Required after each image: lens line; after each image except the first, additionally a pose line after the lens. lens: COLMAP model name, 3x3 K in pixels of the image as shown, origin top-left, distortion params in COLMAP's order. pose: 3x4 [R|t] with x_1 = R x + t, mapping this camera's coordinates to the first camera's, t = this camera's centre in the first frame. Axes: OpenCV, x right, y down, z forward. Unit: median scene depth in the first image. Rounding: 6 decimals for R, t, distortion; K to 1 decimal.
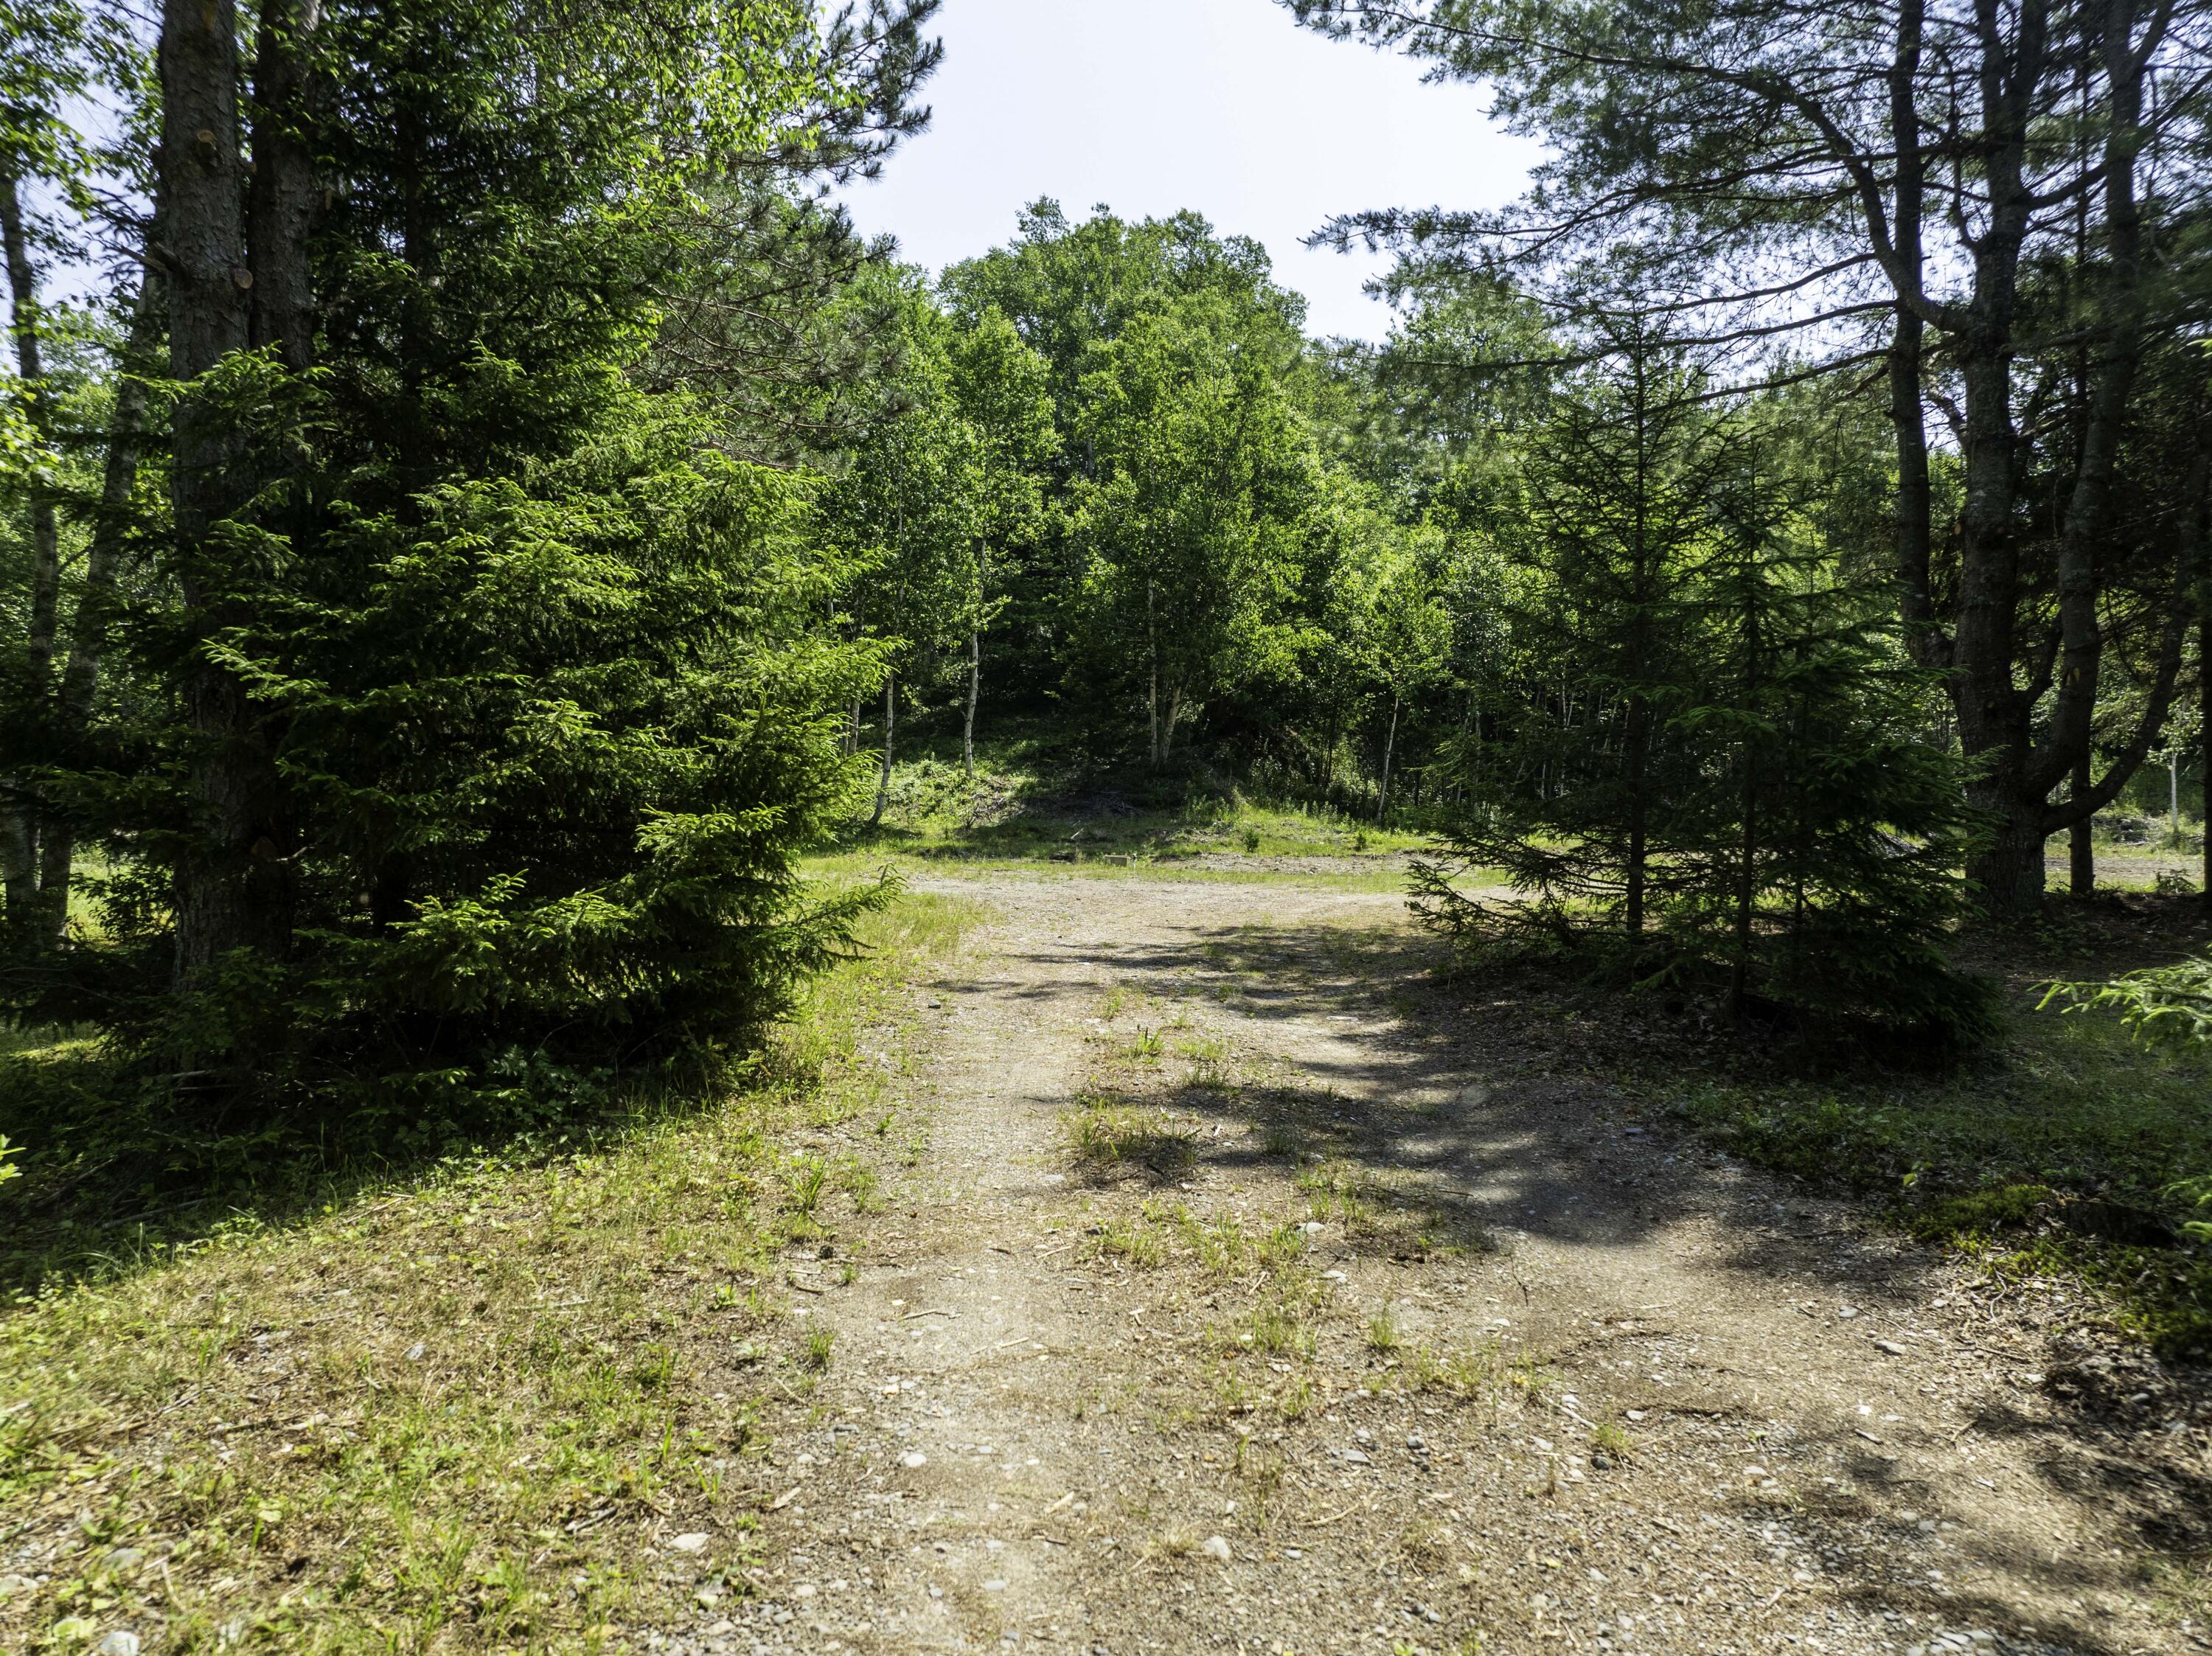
lens RADIAL K [[1559.9, 0, 1103.4], [0, 1559.9, 825.1], [0, 0, 1]] dist [-0.038647, 0.007458]
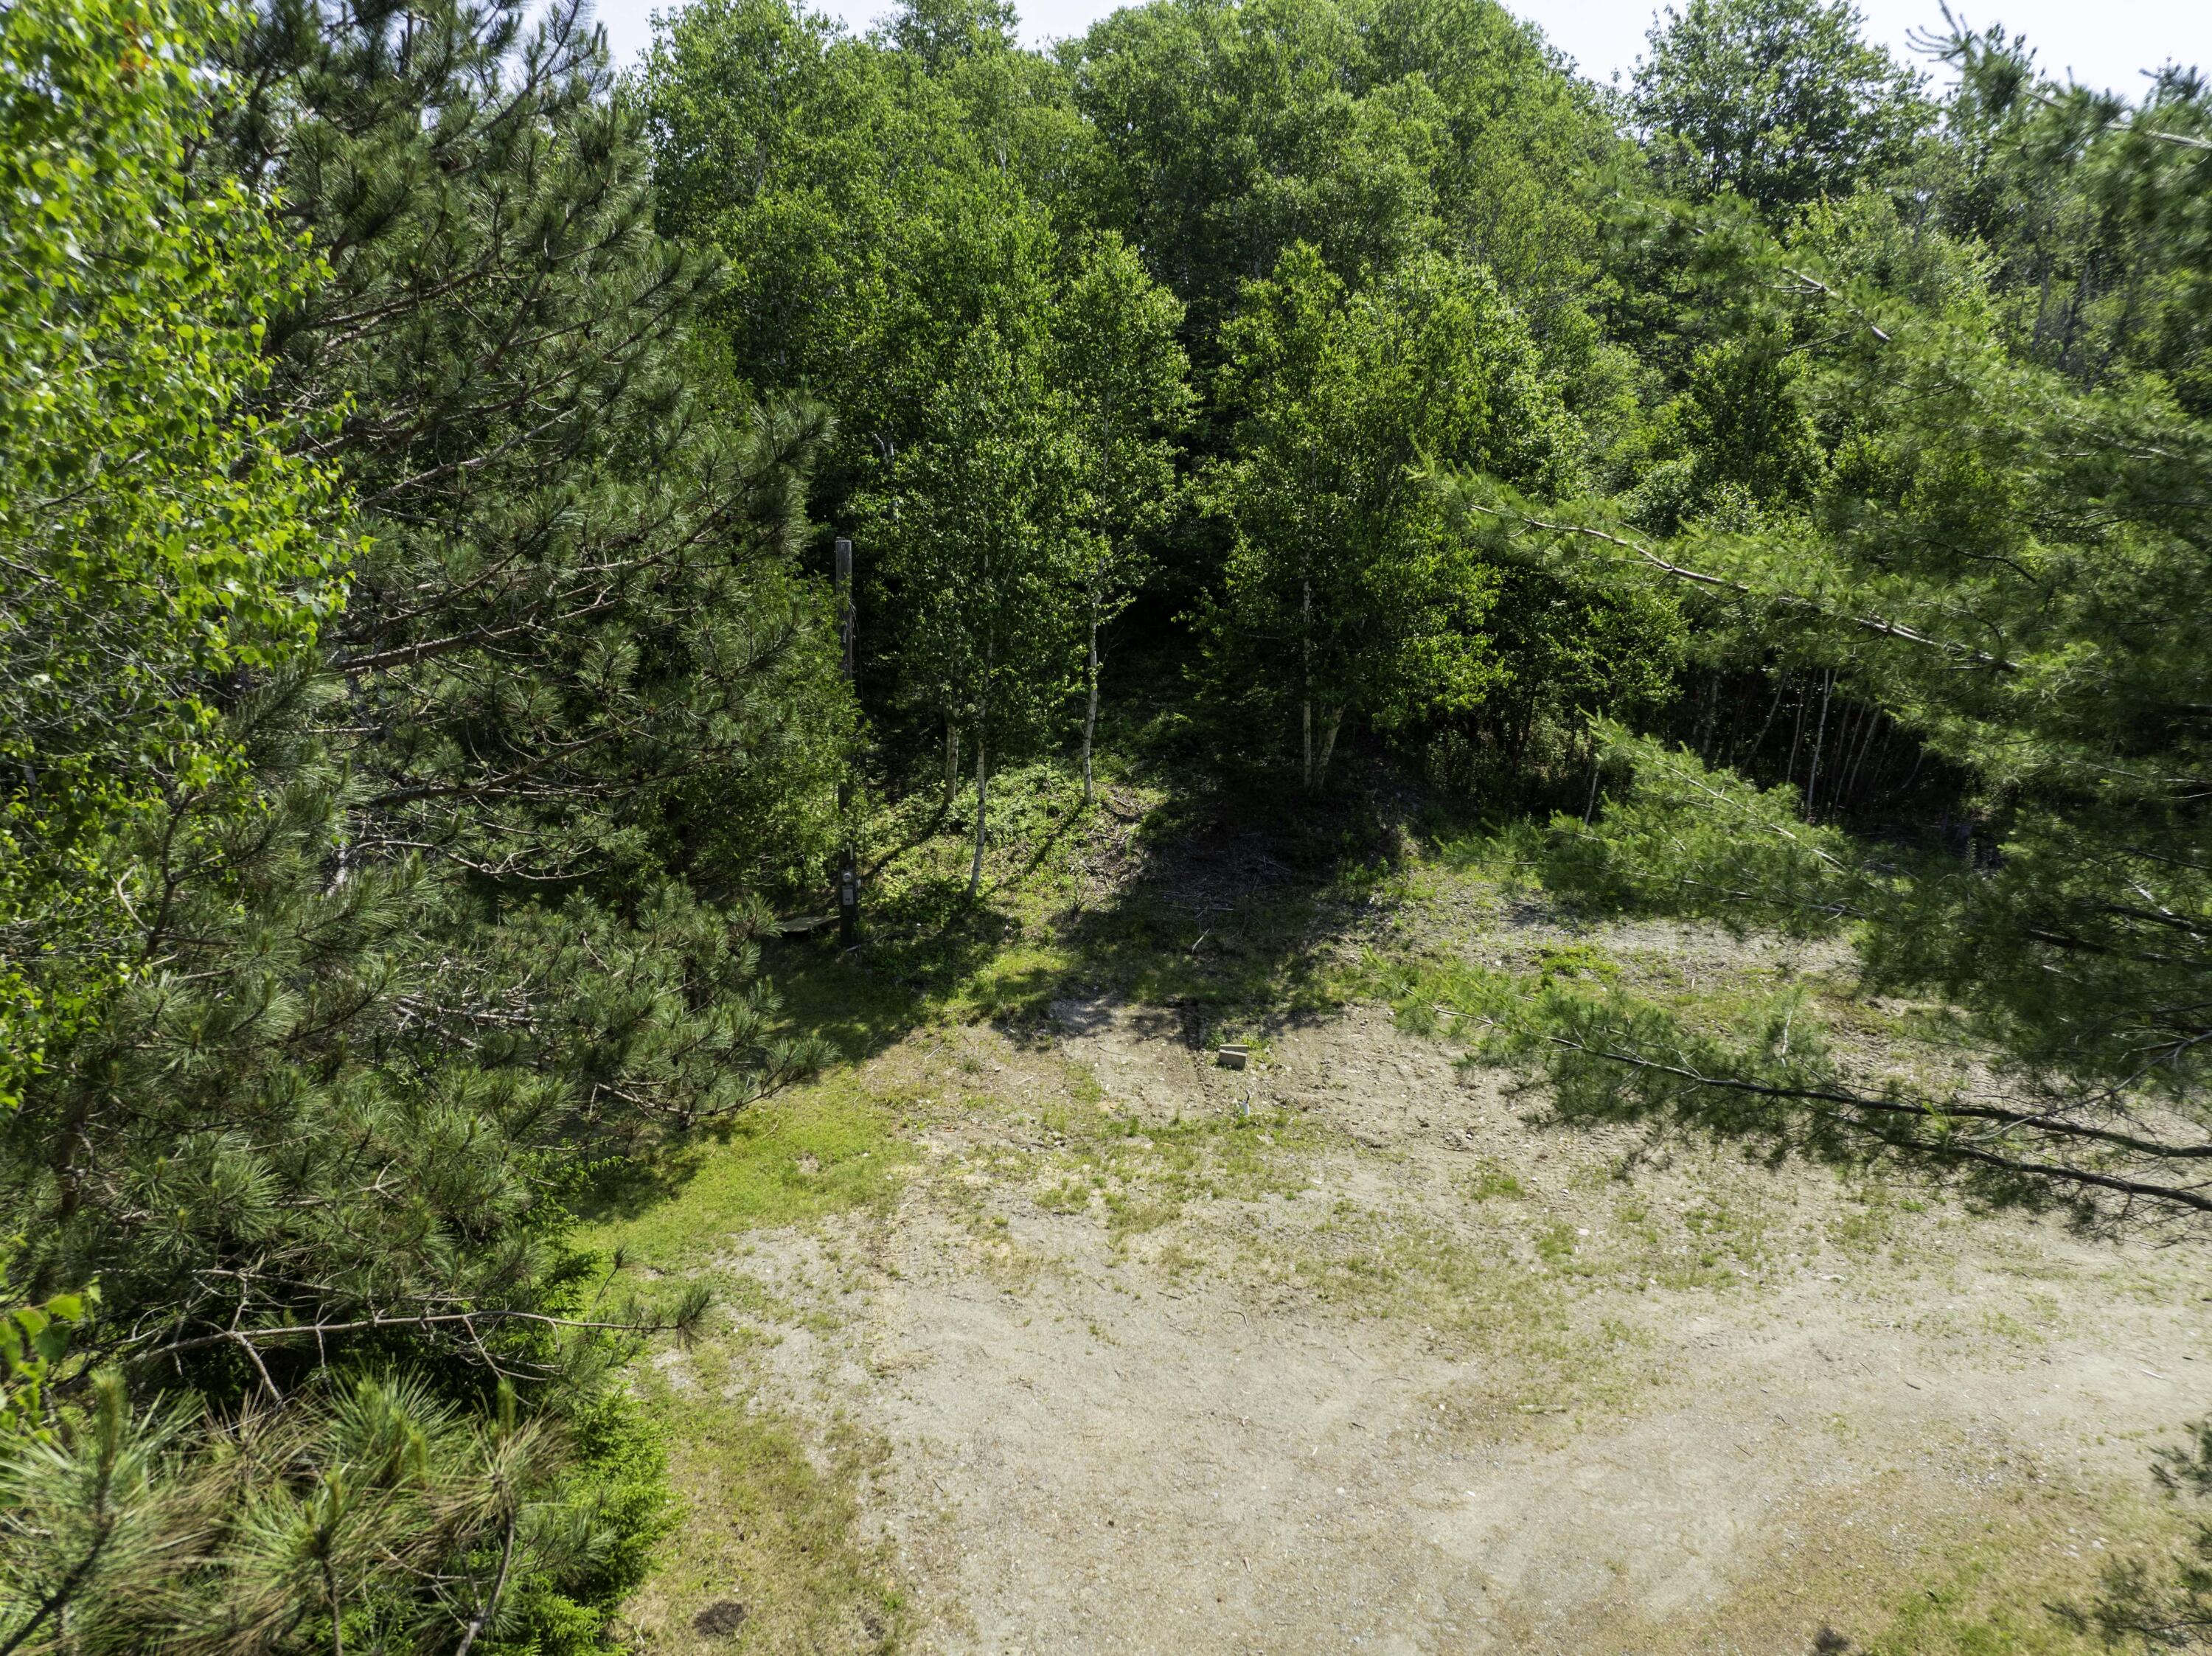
lens RADIAL K [[1559.9, 0, 1111.1], [0, 1559.9, 830.8], [0, 0, 1]] dist [-0.038647, 0.007458]
pose [[0.991804, 0.028824, -0.124471, 0.034101], [0.001784, 0.971000, 0.239074, -0.225434], [0.127753, -0.237337, 0.962990, 0.182989]]
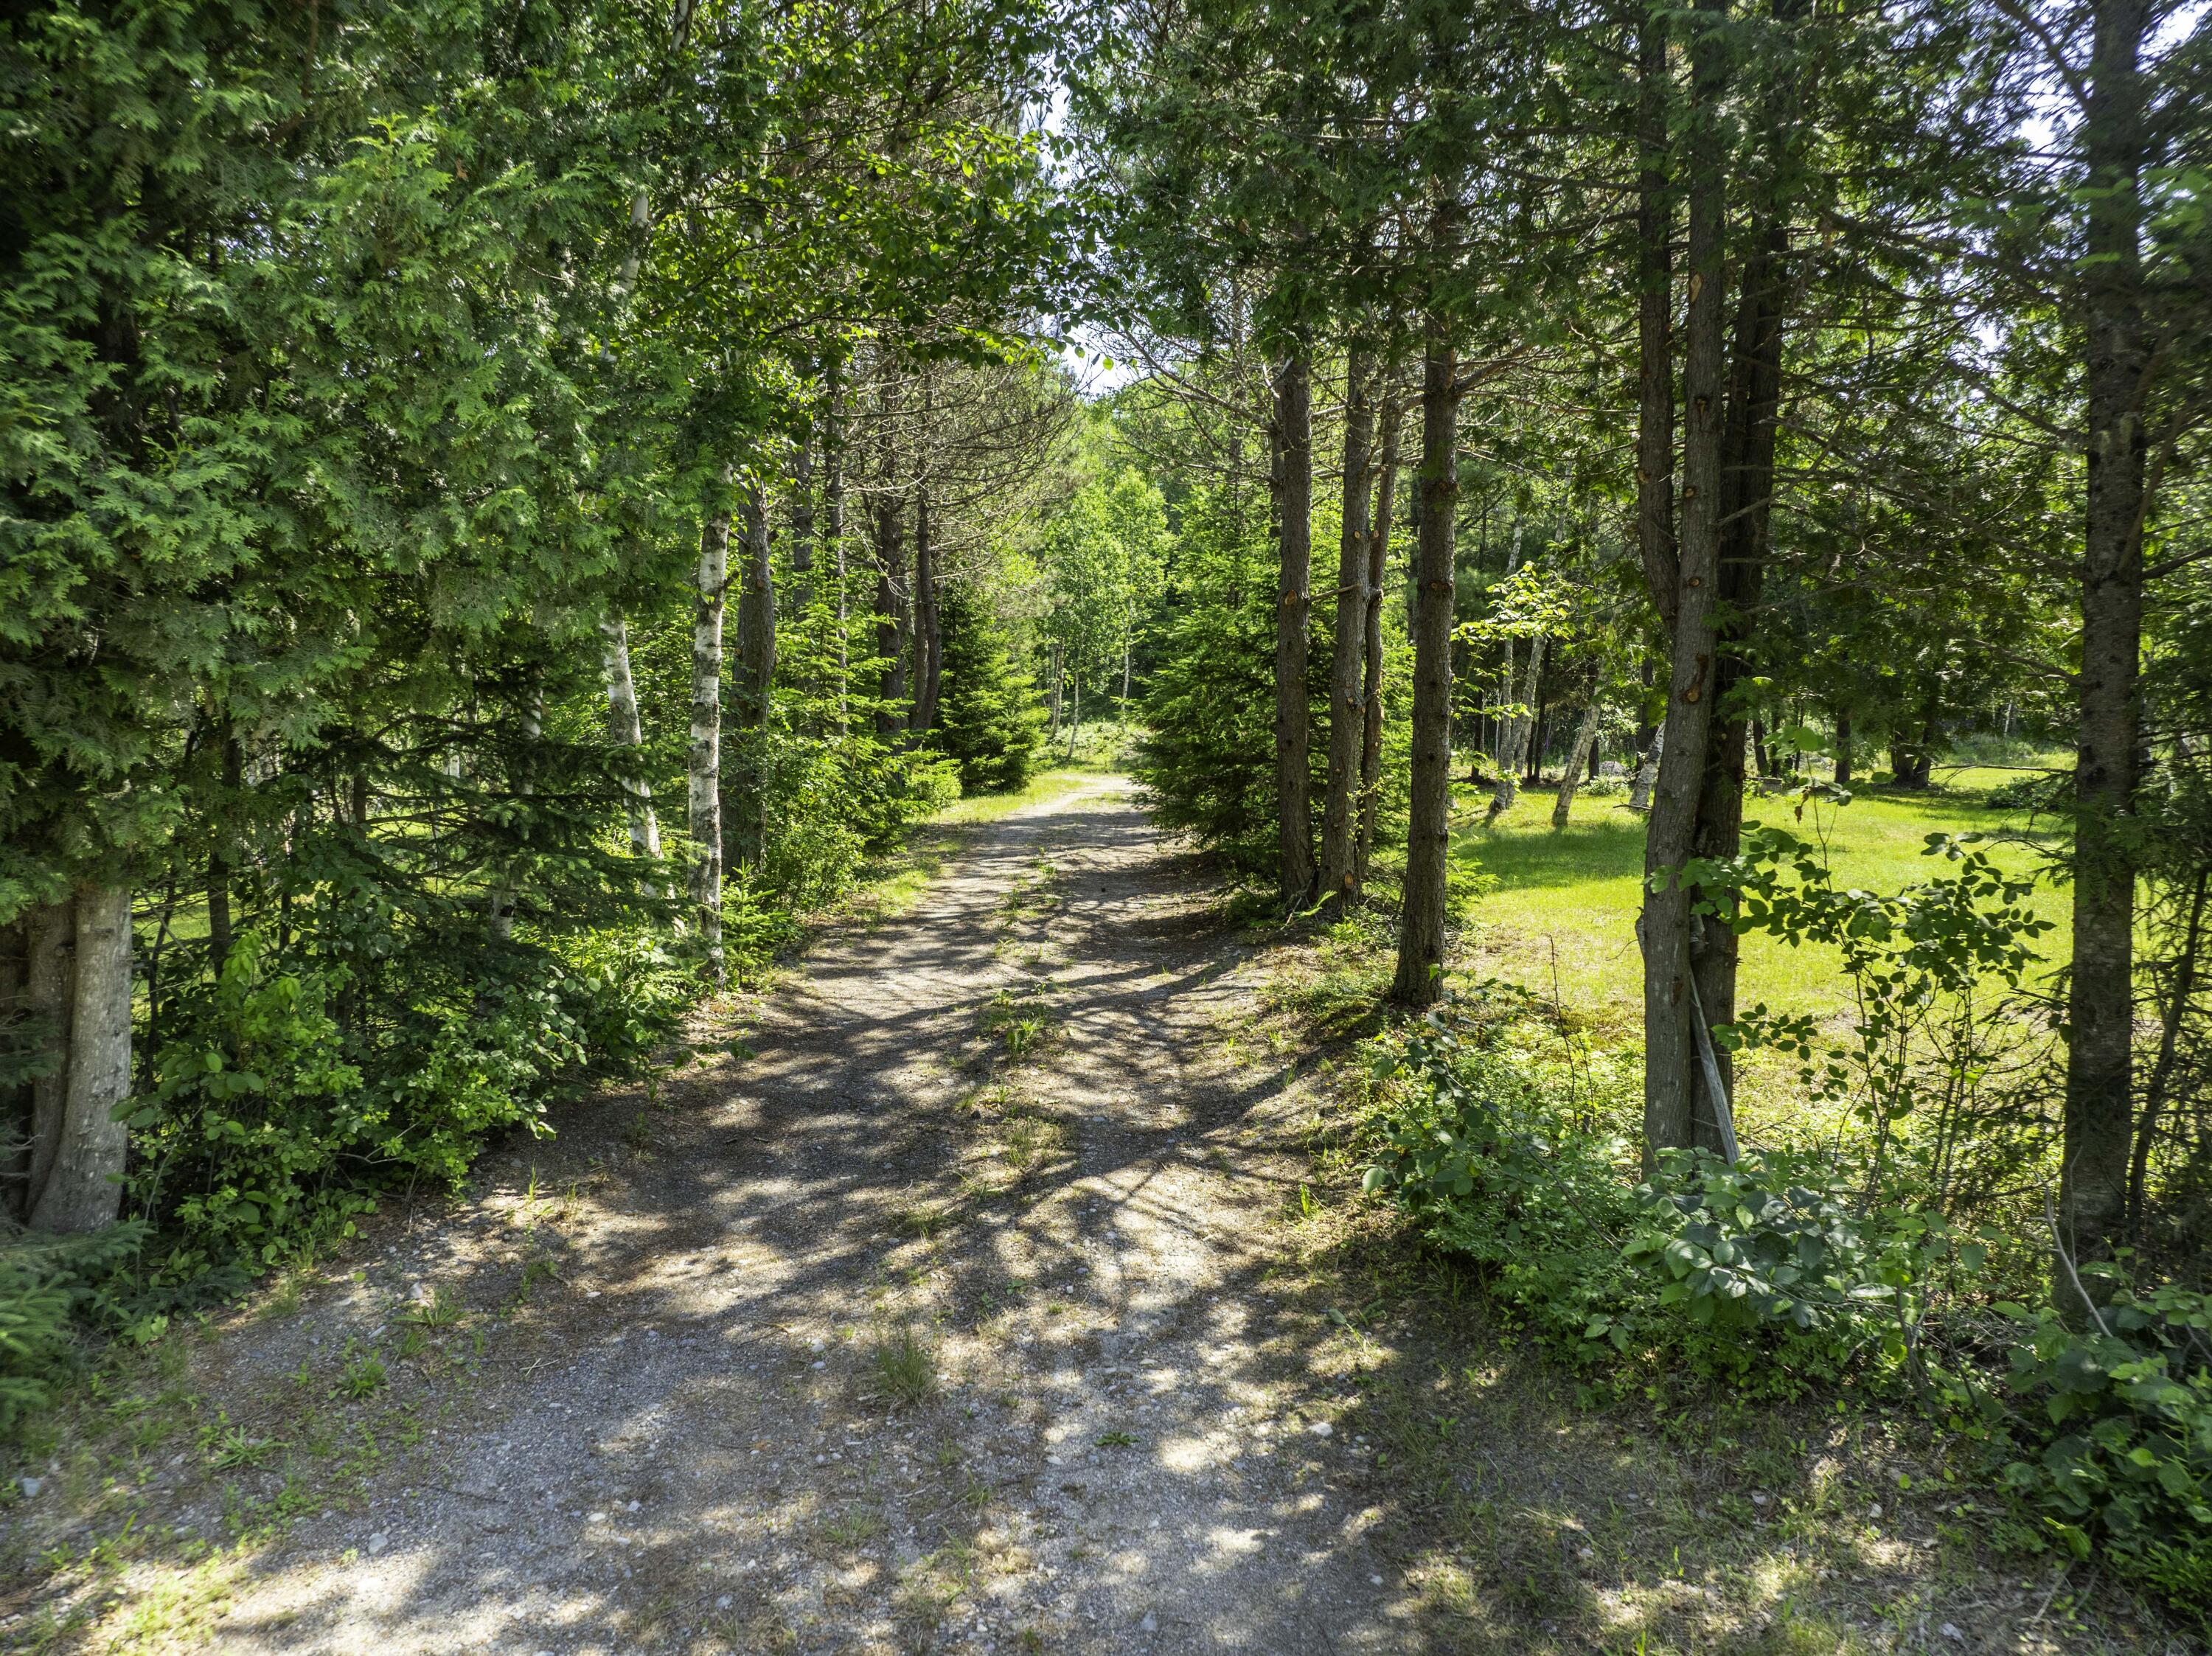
lens RADIAL K [[1559.9, 0, 1106.0], [0, 1559.9, 825.4], [0, 0, 1]] dist [-0.038647, 0.007458]
pose [[0.990125, 0.002836, -0.140158, 0.145956], [0.001969, 0.999415, 0.034132, 0.015486], [0.140173, -0.034071, 0.989541, -0.770318]]
